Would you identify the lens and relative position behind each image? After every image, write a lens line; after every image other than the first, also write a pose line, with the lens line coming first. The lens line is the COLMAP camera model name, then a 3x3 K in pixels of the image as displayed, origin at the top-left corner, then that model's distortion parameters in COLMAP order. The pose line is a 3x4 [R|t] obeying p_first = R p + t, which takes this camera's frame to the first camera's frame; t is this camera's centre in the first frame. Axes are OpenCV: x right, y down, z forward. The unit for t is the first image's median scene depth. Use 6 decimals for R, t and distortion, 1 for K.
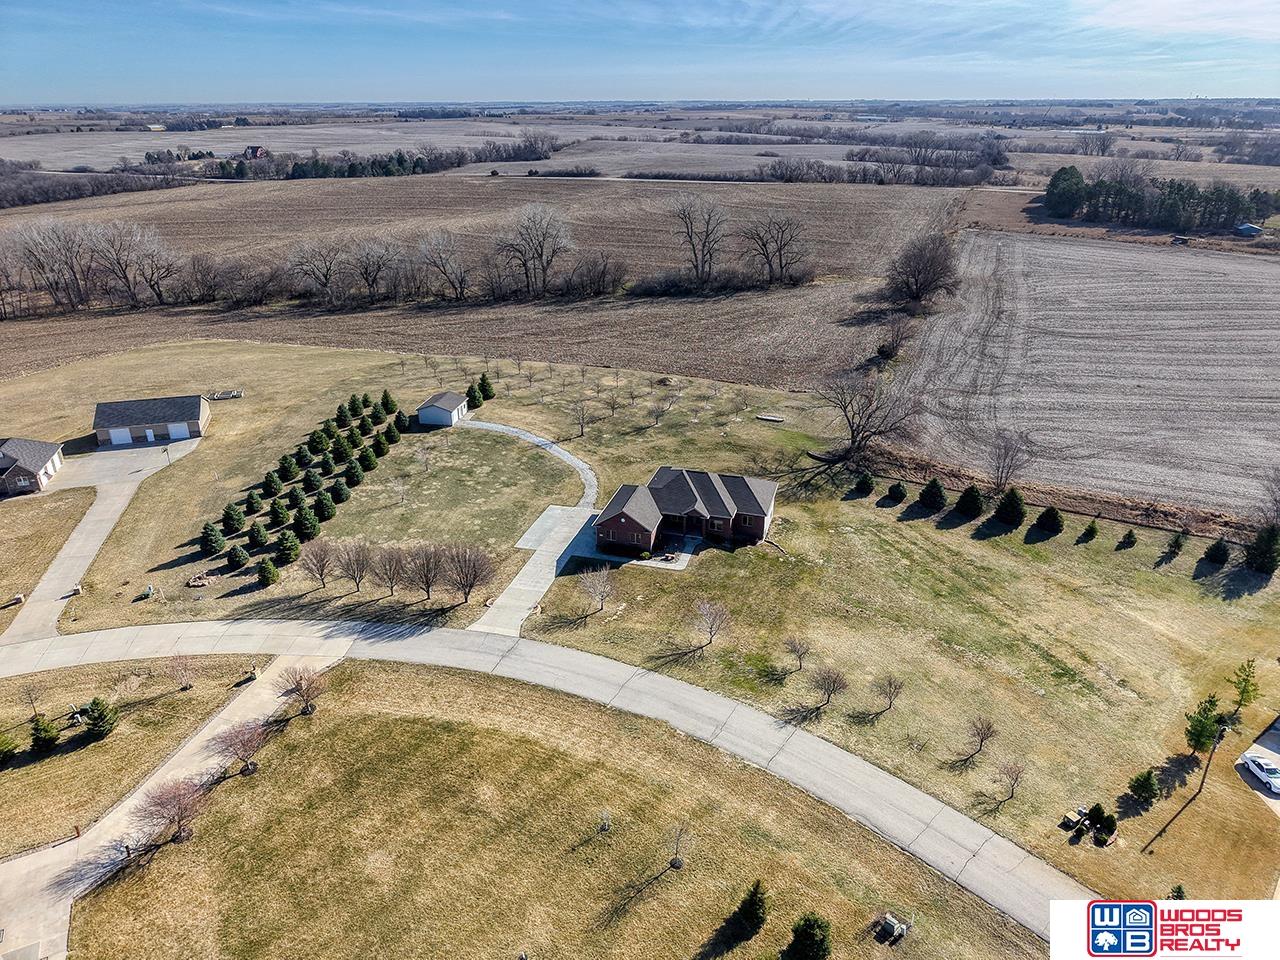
lens RADIAL K [[865.4, 0, 640.0], [0, 865.4, 480.0], [0, 0, 1]] dist [0.011440, -0.000611]
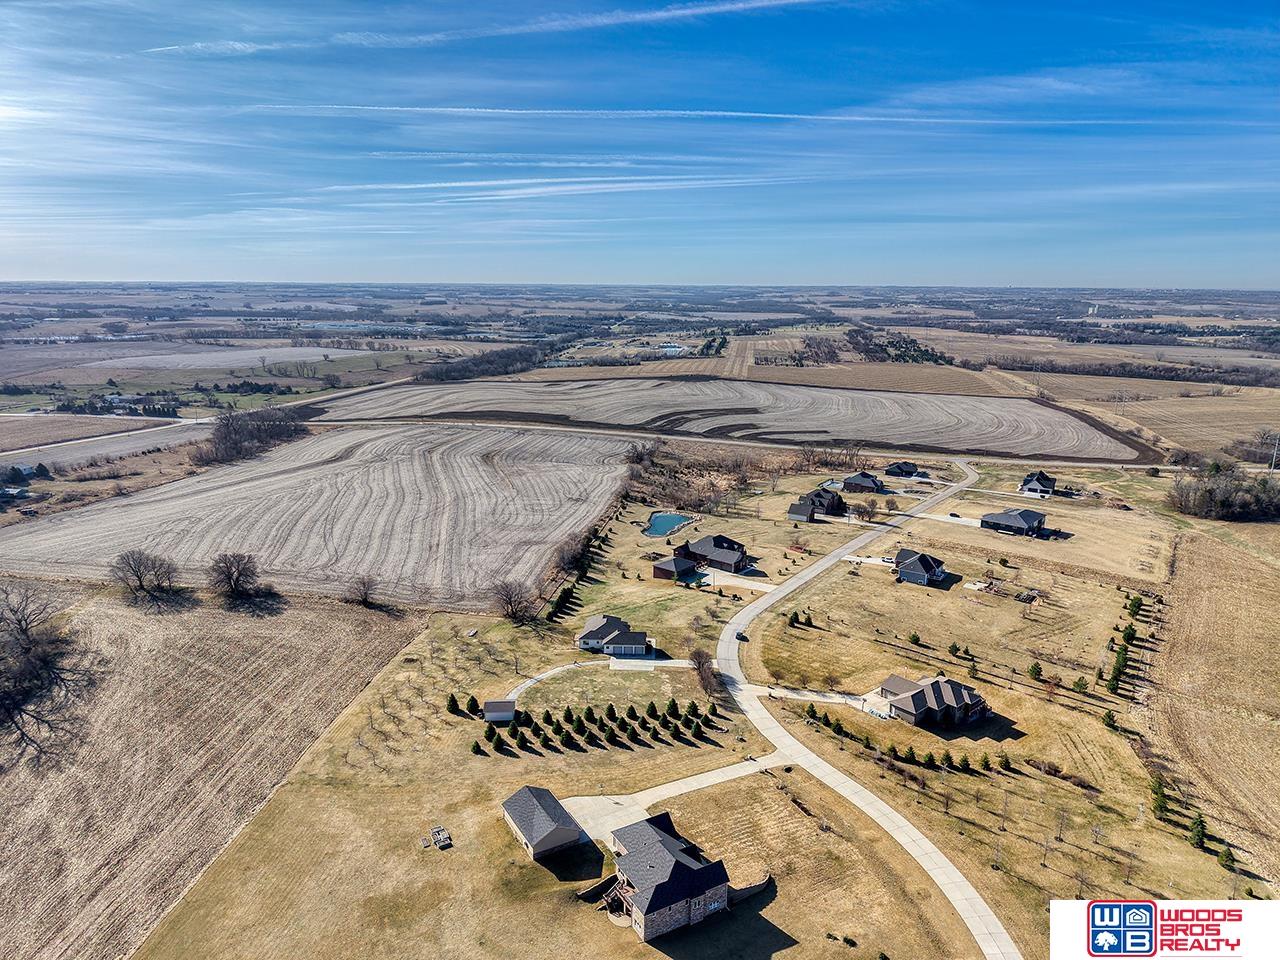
lens RADIAL K [[853.4, 0, 640.0], [0, 853.4, 480.0], [0, 0, 1]] dist [0.044595, -0.061660]
pose [[-0.240649, -0.221948, 0.944895, -2.219223], [0.384117, 0.872250, 0.302712, -1.088418], [-0.891371, 0.435798, -0.124653, 1.132379]]
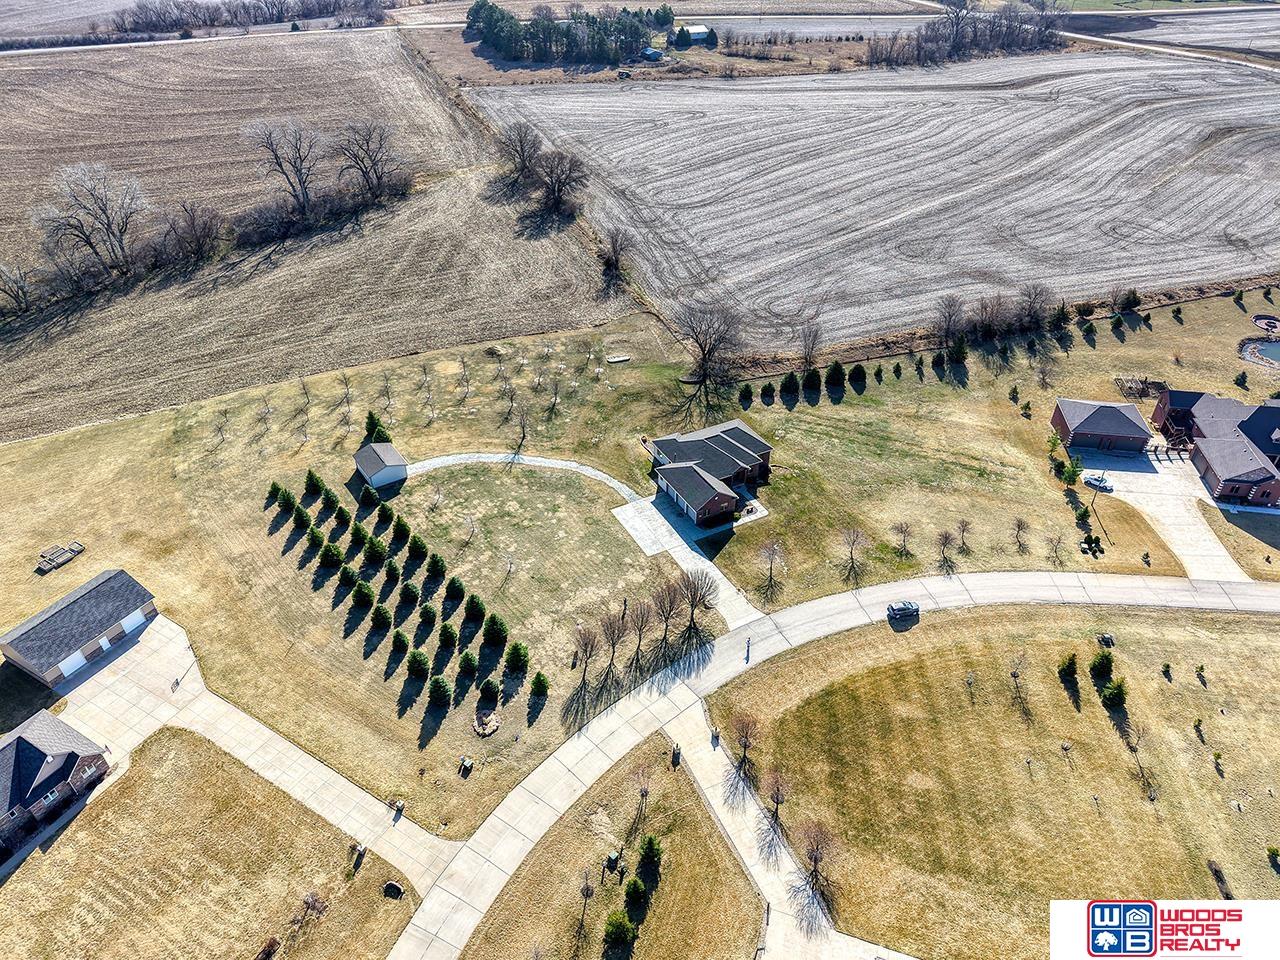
lens RADIAL K [[853.4, 0, 640.0], [0, 853.4, 480.0], [0, 0, 1]] dist [0.044595, -0.061660]
pose [[0.718708, -0.413873, 0.558721, -0.794825], [0.280712, 0.907868, 0.311411, -0.402460], [-0.636129, -0.066974, 0.768670, 0.112560]]
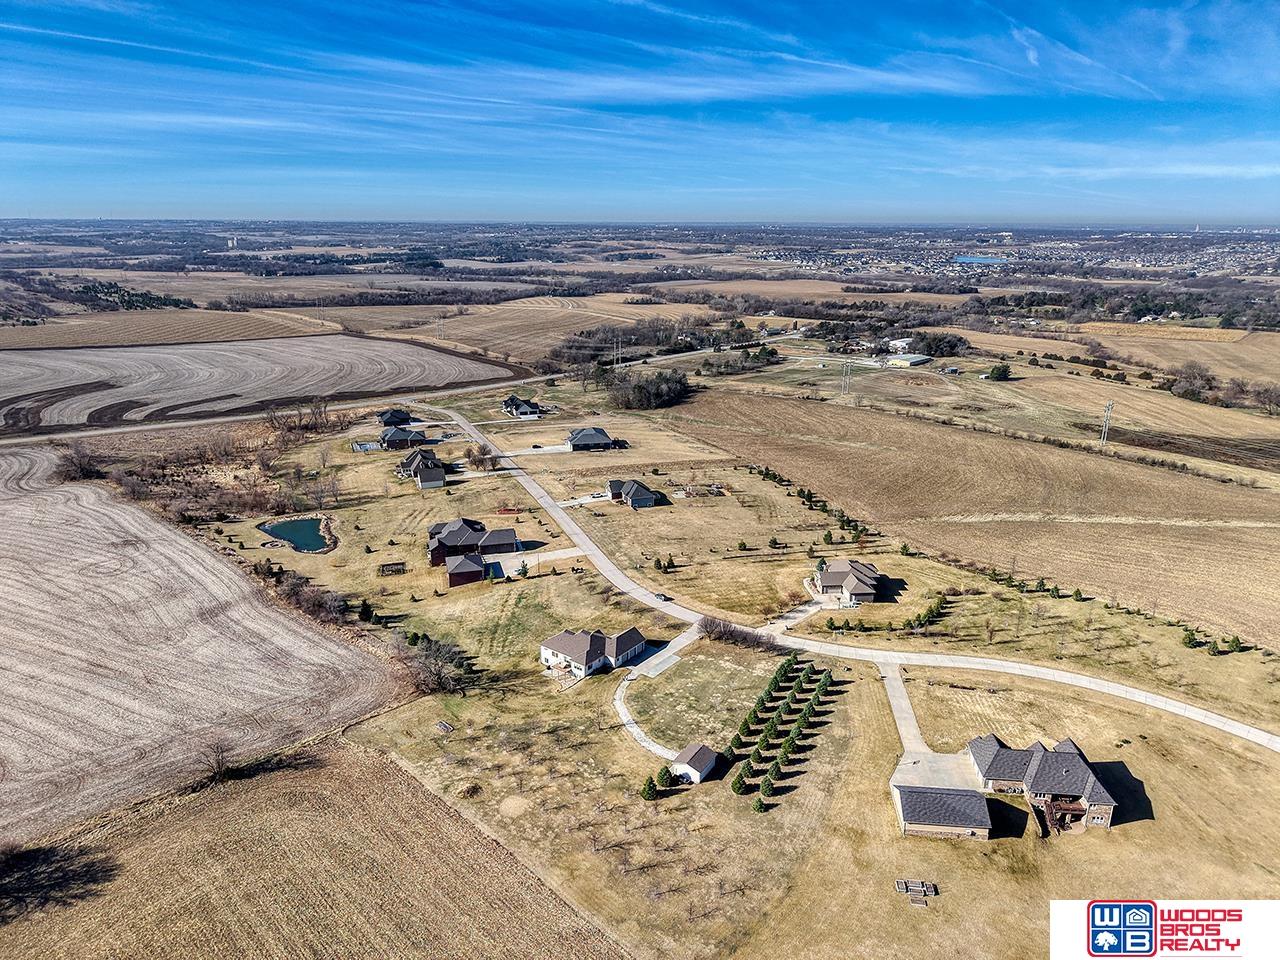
lens RADIAL K [[853.4, 0, 640.0], [0, 853.4, 480.0], [0, 0, 1]] dist [0.044595, -0.061660]
pose [[-0.929854, -0.113285, 0.350054, -0.744495], [0.141953, 0.767297, 0.625383, -1.595402], [-0.339442, 0.631206, -0.697394, 2.265936]]
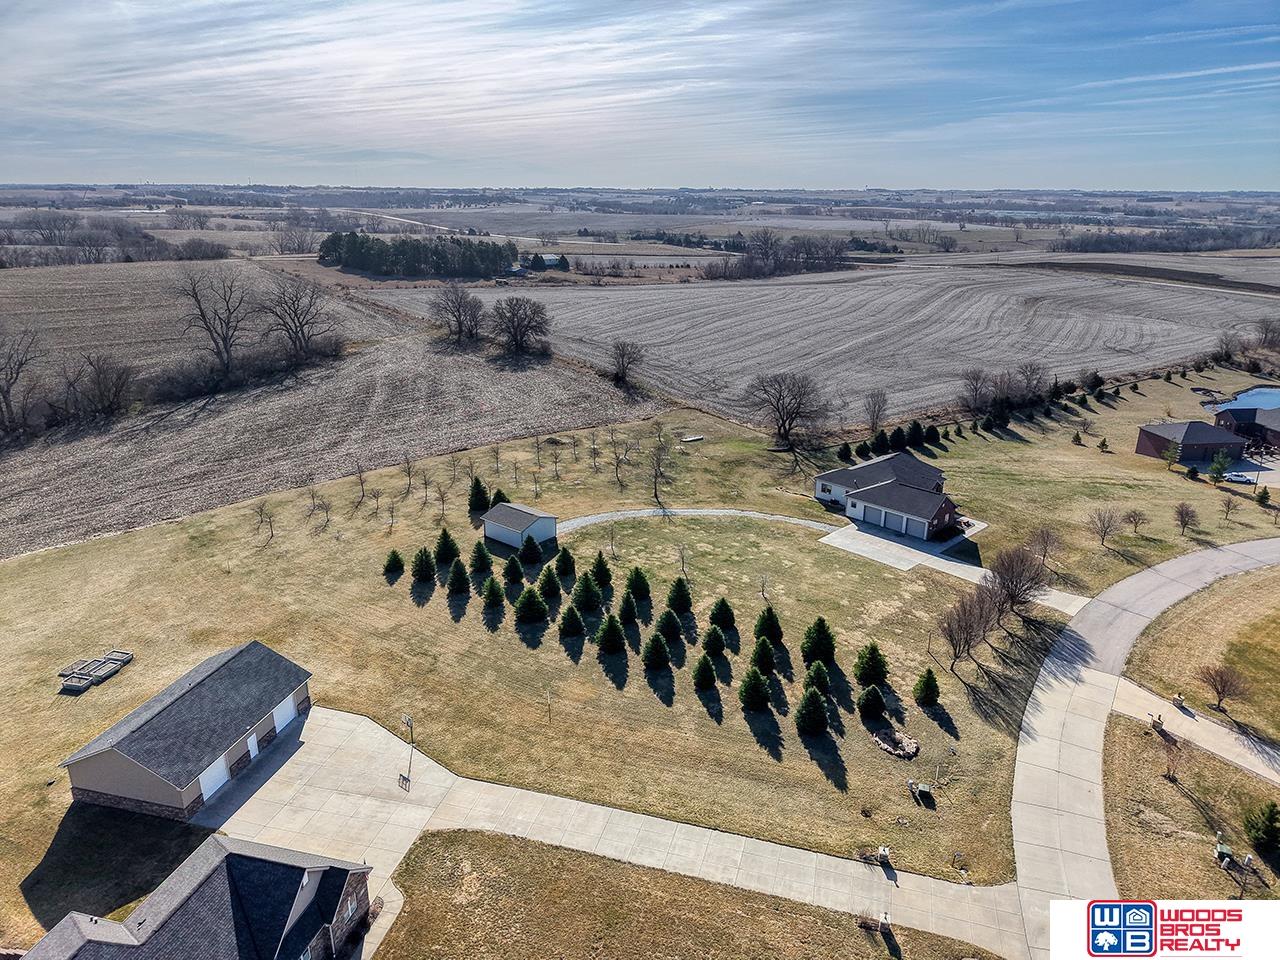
lens RADIAL K [[844.4, 0, 636.1], [0, 844.4, 505.5], [0, 0, 1]] dist [0.012080, 0.001065]
pose [[0.504898, -0.301640, 0.808759, -1.080365], [0.343410, 0.929806, 0.132400, -0.227933], [-0.791926, 0.210888, 0.573044, 0.703982]]
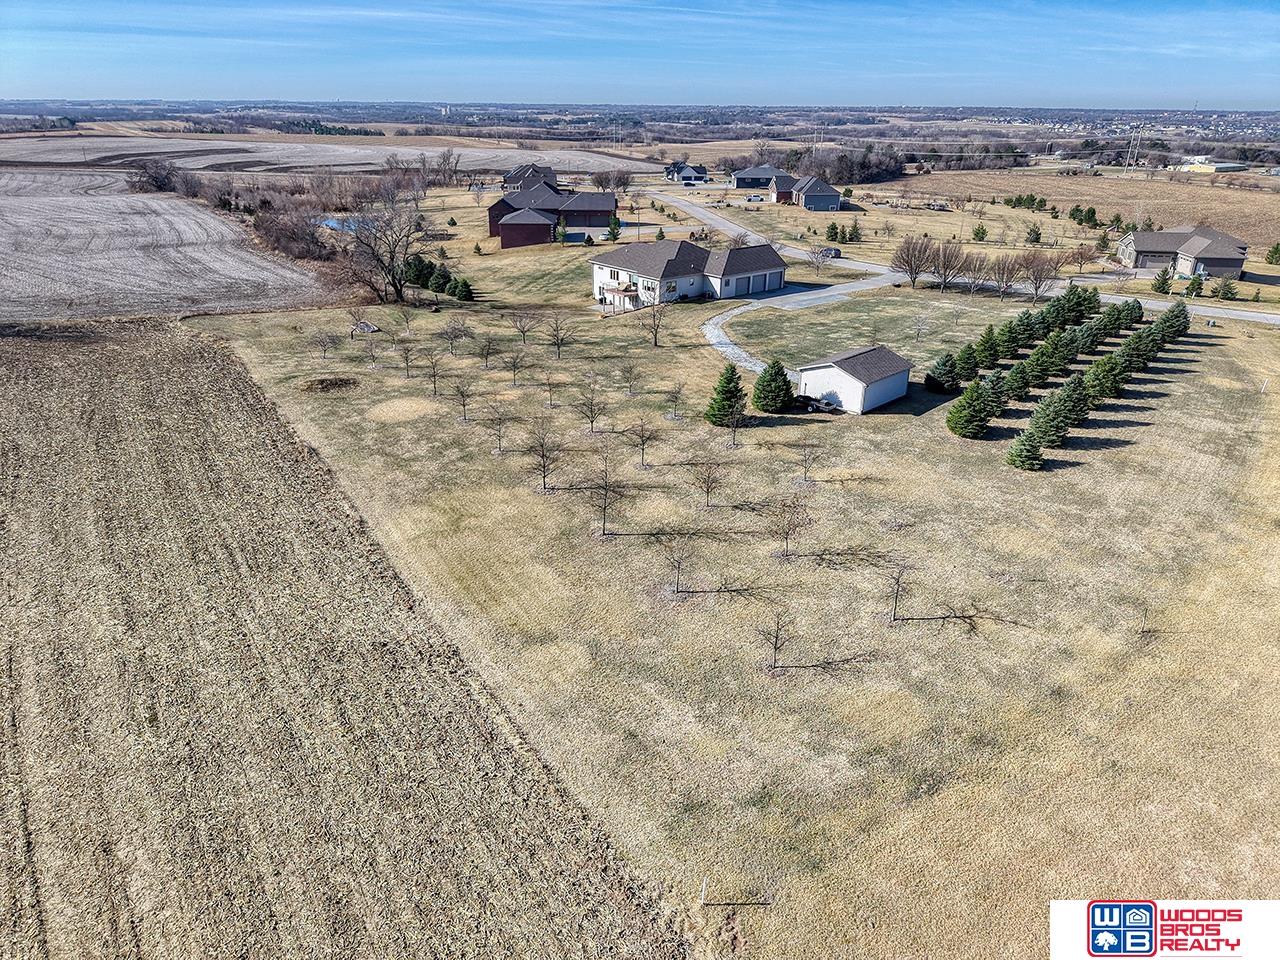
lens RADIAL K [[853.4, 0, 640.0], [0, 853.4, 480.0], [0, 0, 1]] dist [0.044595, -0.061660]
pose [[-0.818082, -0.231934, 0.526258, -0.557787], [0.226673, 0.710956, 0.665704, -0.546625], [-0.528546, 0.663889, -0.529047, 1.913515]]
